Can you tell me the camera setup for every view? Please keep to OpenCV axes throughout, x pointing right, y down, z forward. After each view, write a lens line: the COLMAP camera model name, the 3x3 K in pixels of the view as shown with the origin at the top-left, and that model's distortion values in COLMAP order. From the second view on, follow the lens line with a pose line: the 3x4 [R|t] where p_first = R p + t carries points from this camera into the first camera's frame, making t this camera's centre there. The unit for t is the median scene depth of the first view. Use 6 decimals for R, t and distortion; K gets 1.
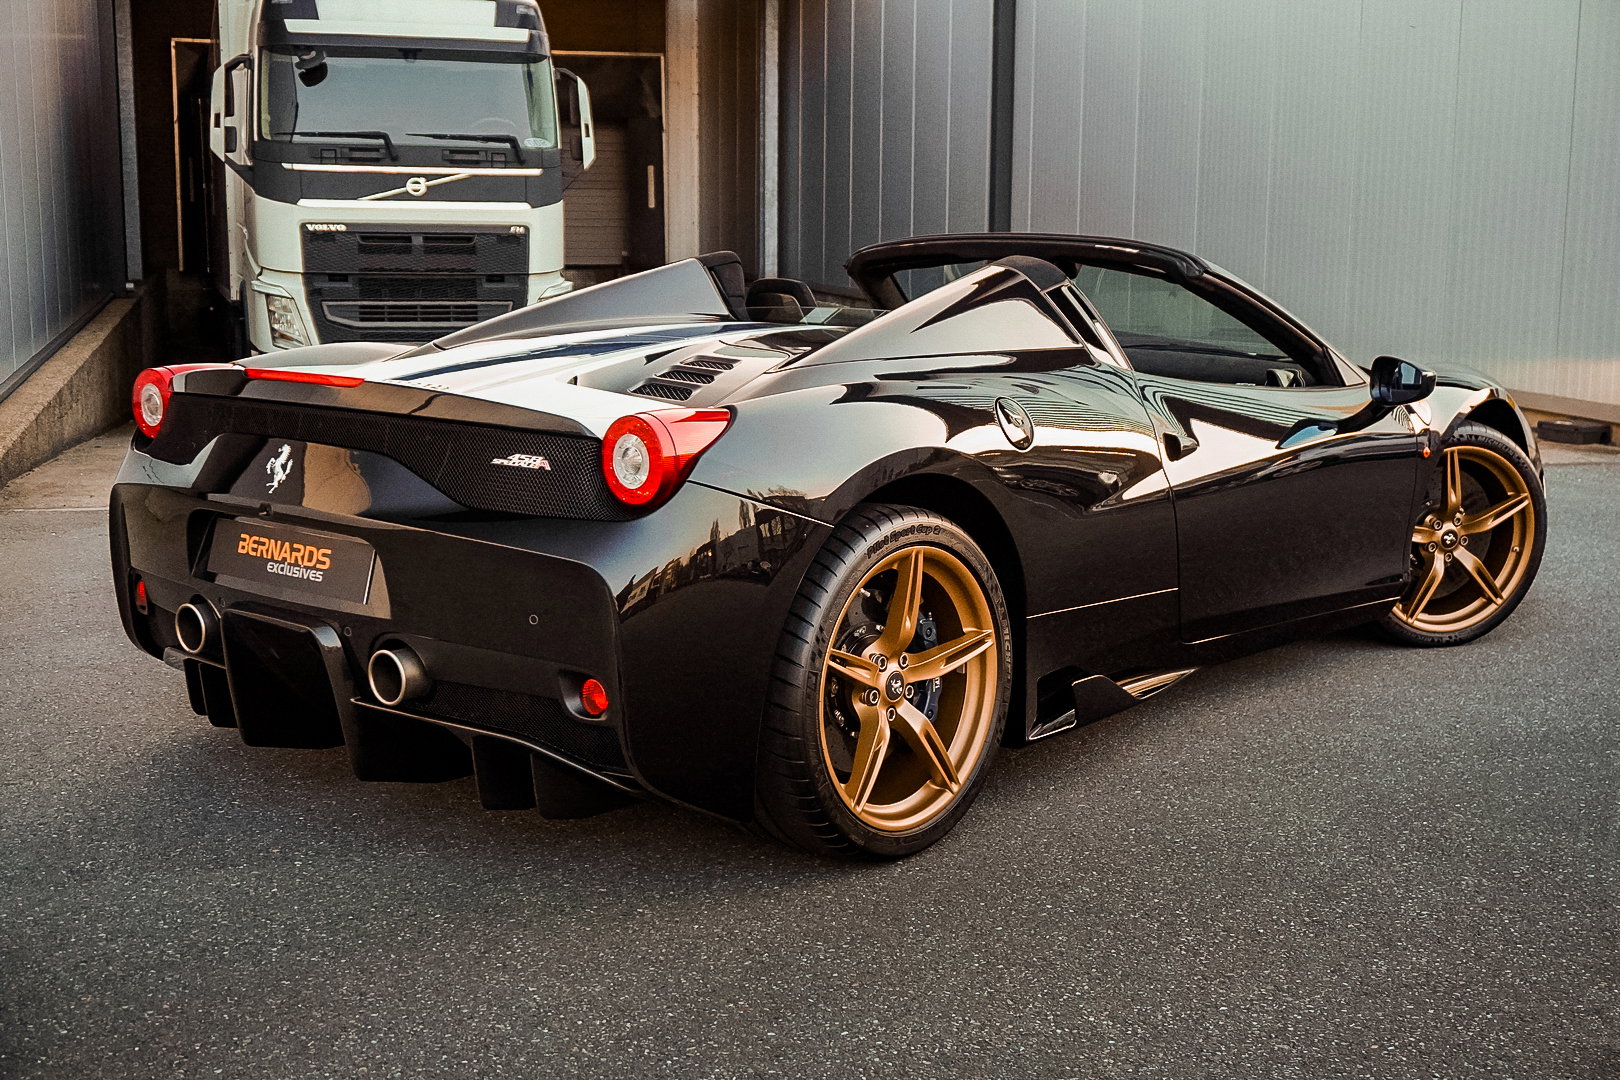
lens RADIAL K [[2011.4, 0, 801.0], [0, 2011.4, 541.6], [0, 0, 1]] dist [0.028596, 0.000000]
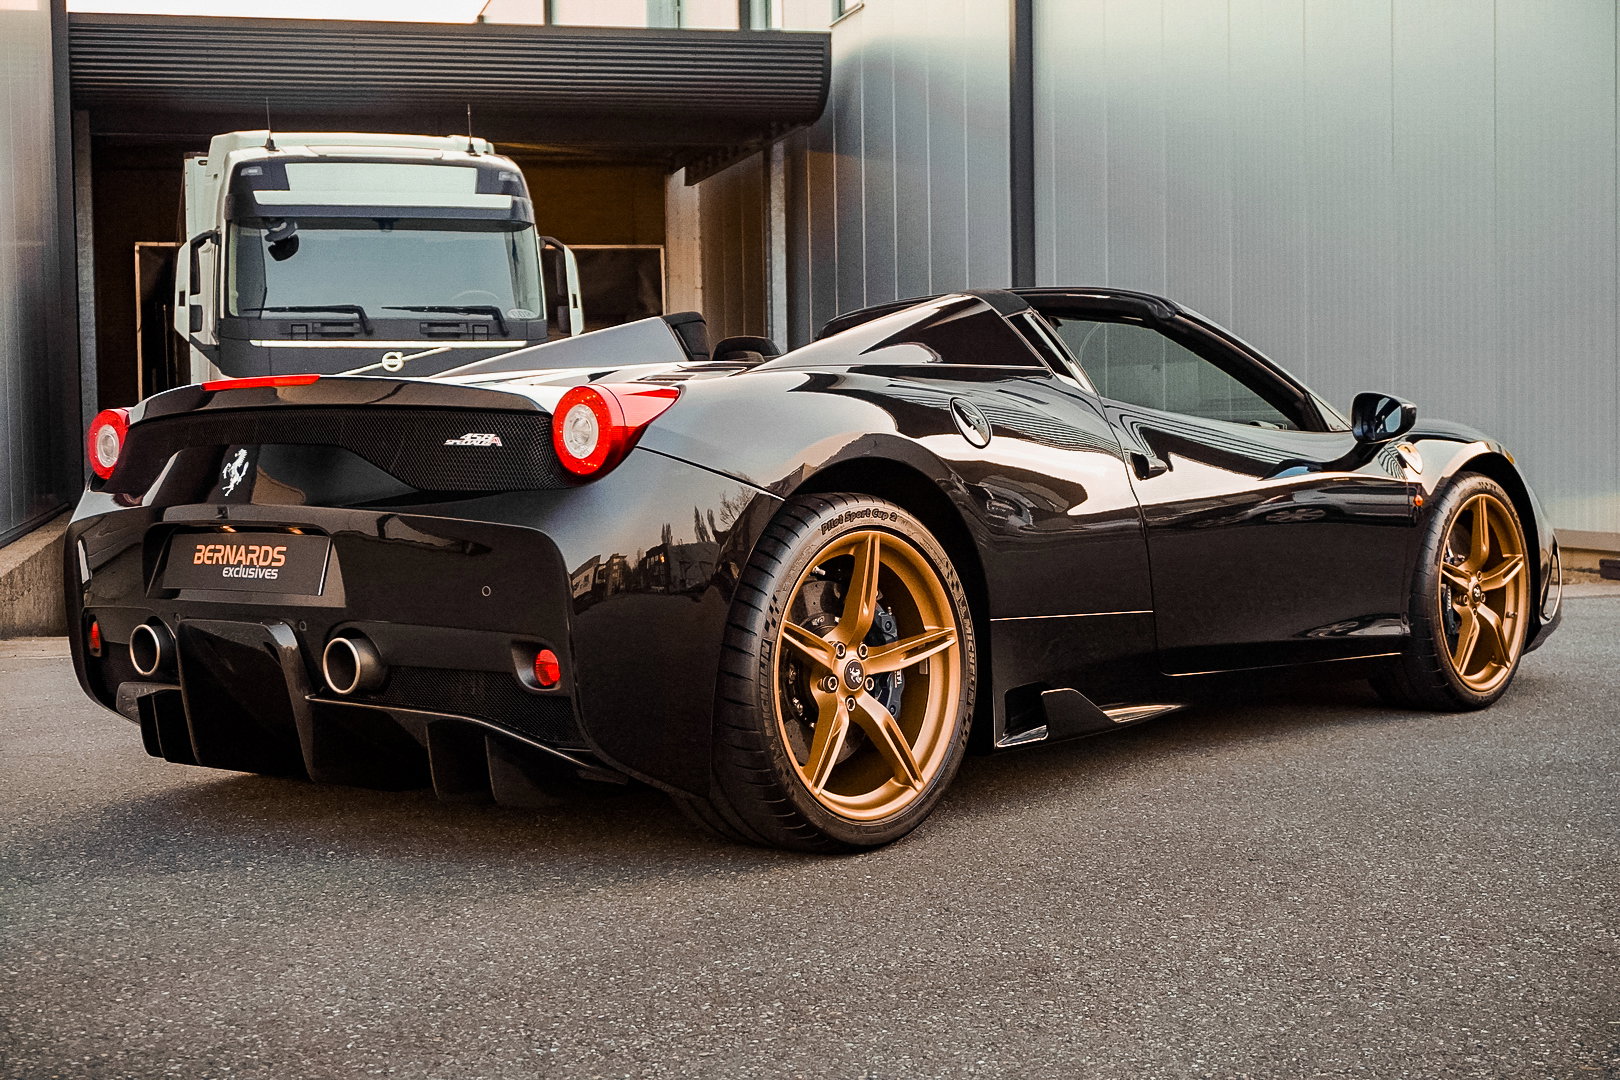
lens RADIAL K [[2255.1, 0, 809.2], [0, 2255.1, 491.9], [0, 0, 1]] dist [0.025608, 0.000000]
pose [[0.999665, -0.024810, -0.007362, 0.033375], [0.023551, 0.990065, -0.138622, 0.128625], [0.010728, 0.138402, 0.990318, -0.106148]]
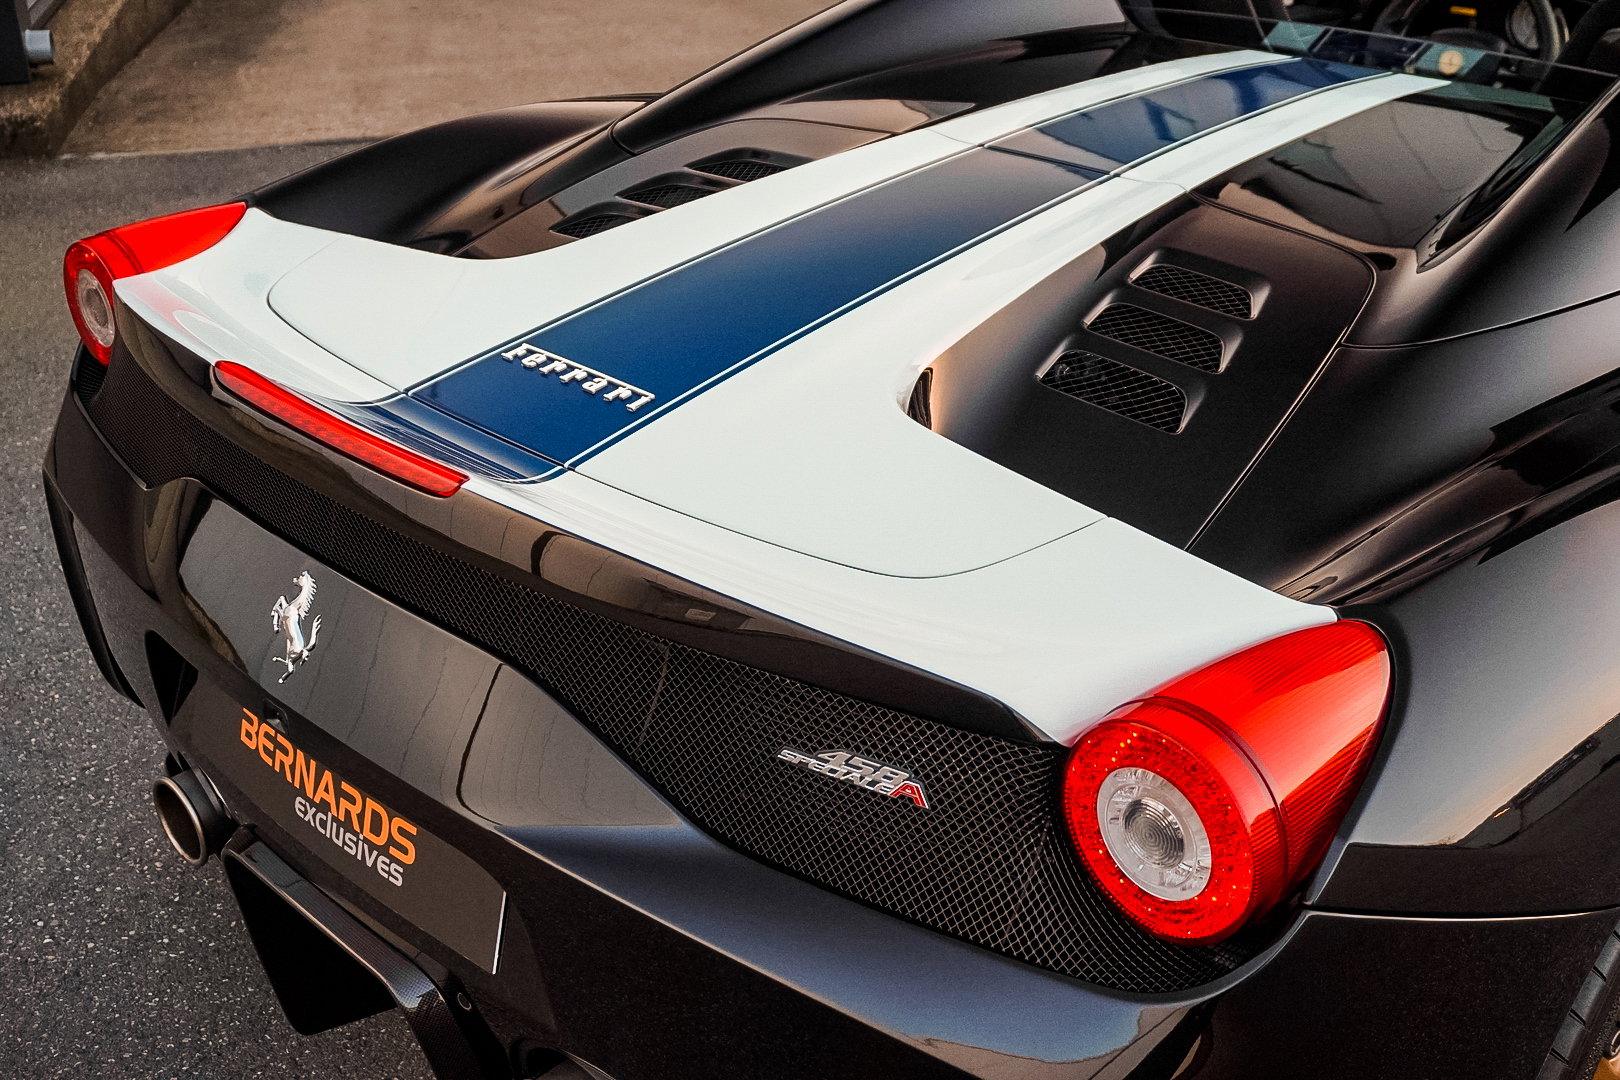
lens RADIAL K [[1888.9, 0, 804.2], [0, 1888.9, 544.0], [0, 0, 1]] dist [0.013712, 0.000000]
pose [[0.996477, 0.010250, -0.083243, -0.102551], [0.014798, 0.955448, 0.294788, -0.168040], [0.082556, -0.294981, 0.951930, 0.572103]]
